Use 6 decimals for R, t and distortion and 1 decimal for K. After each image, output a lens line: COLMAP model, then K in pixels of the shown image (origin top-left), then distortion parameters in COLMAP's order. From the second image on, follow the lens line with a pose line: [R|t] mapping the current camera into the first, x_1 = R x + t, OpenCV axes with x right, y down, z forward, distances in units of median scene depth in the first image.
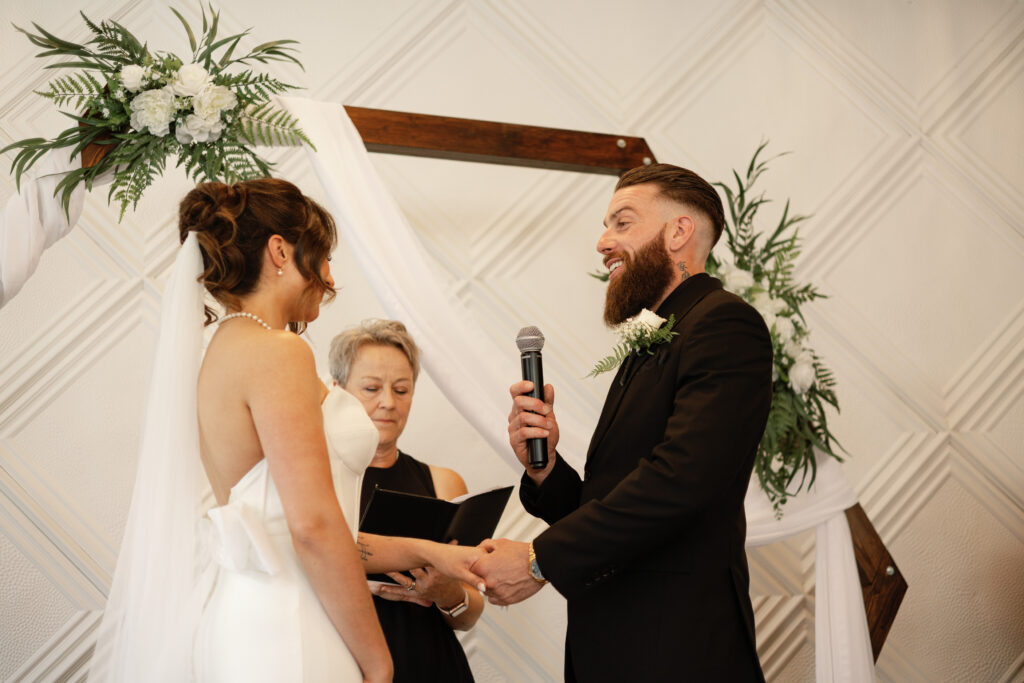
lens RADIAL K [[1505.4, 0, 546.1], [0, 1505.4, 329.1], [0, 0, 1]] dist [0.000815, 0.000000]
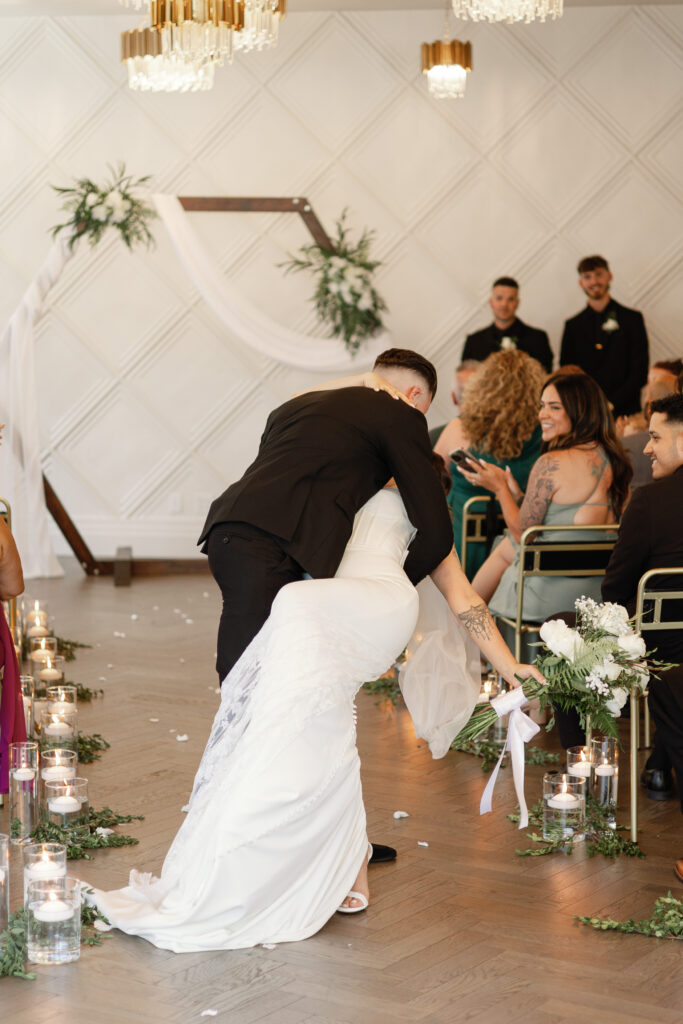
lens RADIAL K [[2289.5, 0, 378.7], [0, 2289.5, 496.3], [0, 0, 1]] dist [0.010583, 0.000000]
pose [[0.964459, 0.051107, -0.259244, 1.238585], [0.035772, 0.946830, 0.319740, -0.908263], [0.261801, -0.317650, 0.911350, -2.614517]]
